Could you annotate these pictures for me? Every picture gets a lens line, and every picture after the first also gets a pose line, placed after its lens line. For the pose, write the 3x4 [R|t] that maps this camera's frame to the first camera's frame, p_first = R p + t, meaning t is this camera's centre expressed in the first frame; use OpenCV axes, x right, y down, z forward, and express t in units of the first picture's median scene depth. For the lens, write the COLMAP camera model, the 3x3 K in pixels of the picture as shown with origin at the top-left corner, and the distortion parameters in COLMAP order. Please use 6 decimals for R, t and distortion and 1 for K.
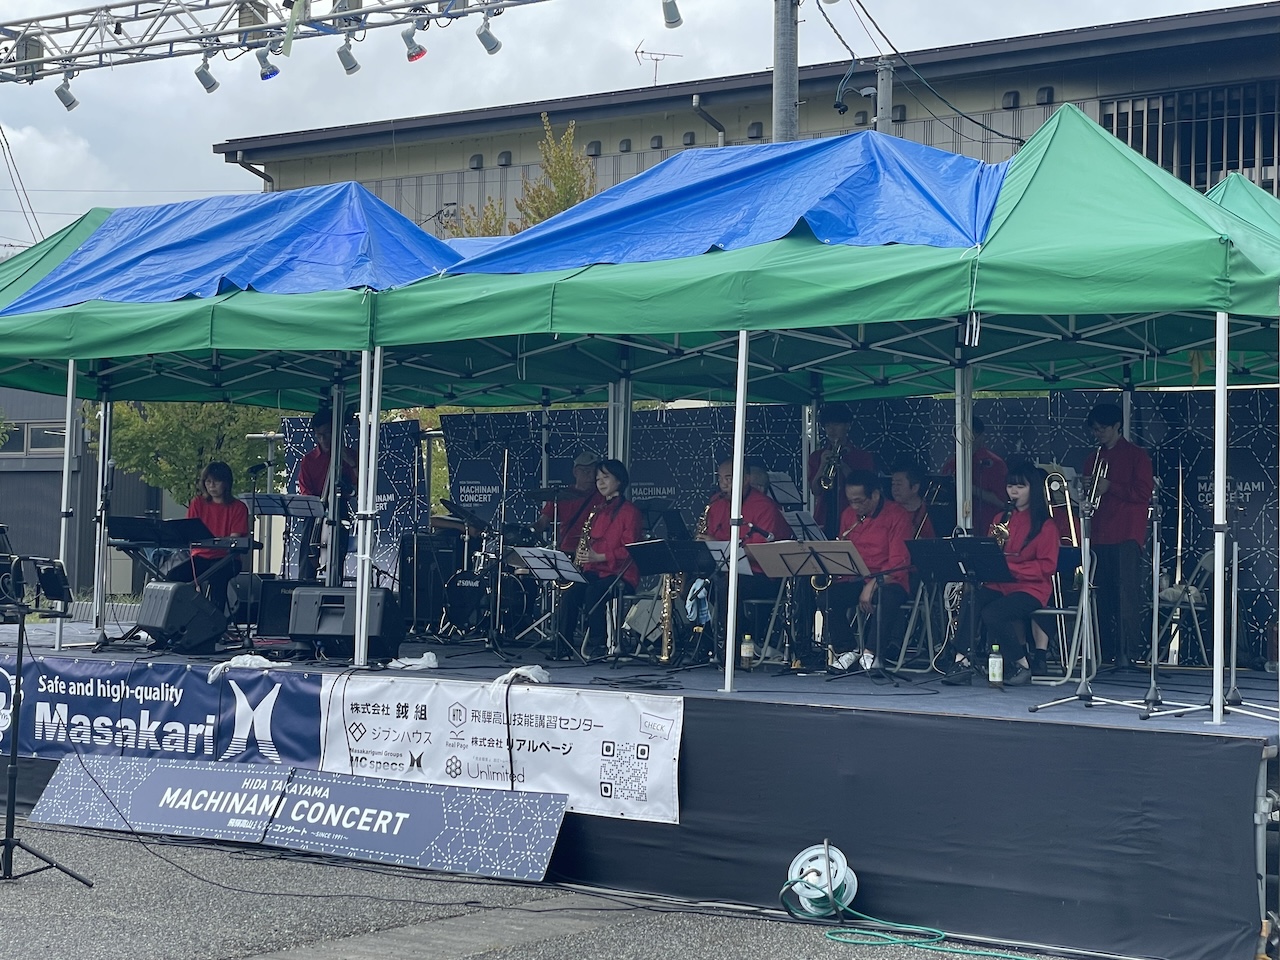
lens RADIAL K [[2186.4, 0, 640.0], [0, 2186.4, 480.0], [0, 0, 1]] dist [0.199041, -0.143782]
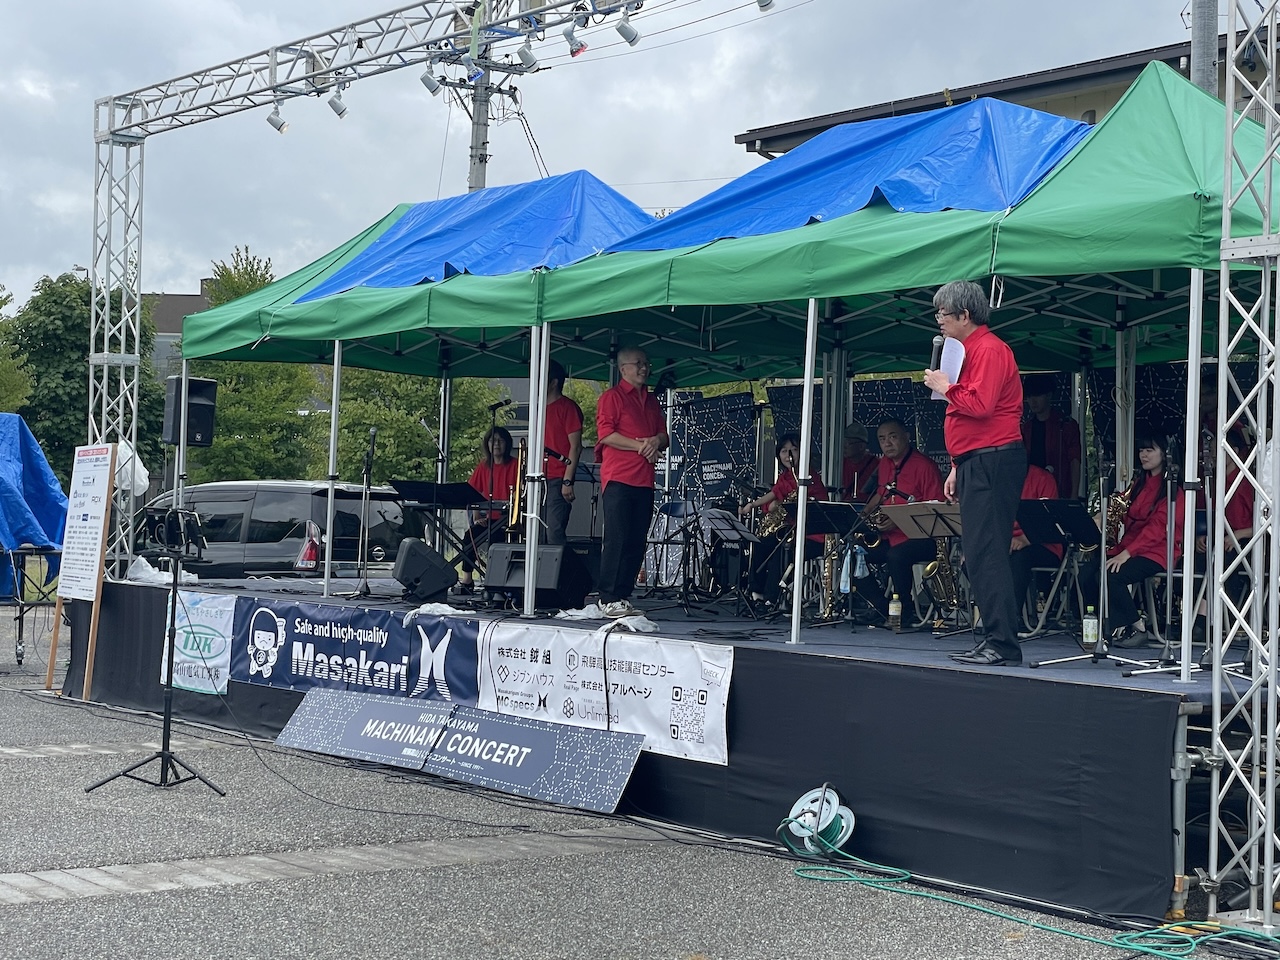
lens RADIAL K [[2186.4, 0, 640.0], [0, 2186.4, 480.0], [0, 0, 1]] dist [0.199041, -0.143782]
pose [[0.950414, 0.001997, -0.310980, 0.273699], [0.000681, 0.999964, 0.008503, 0.008542], [0.310986, -0.008293, 0.950378, -0.017254]]
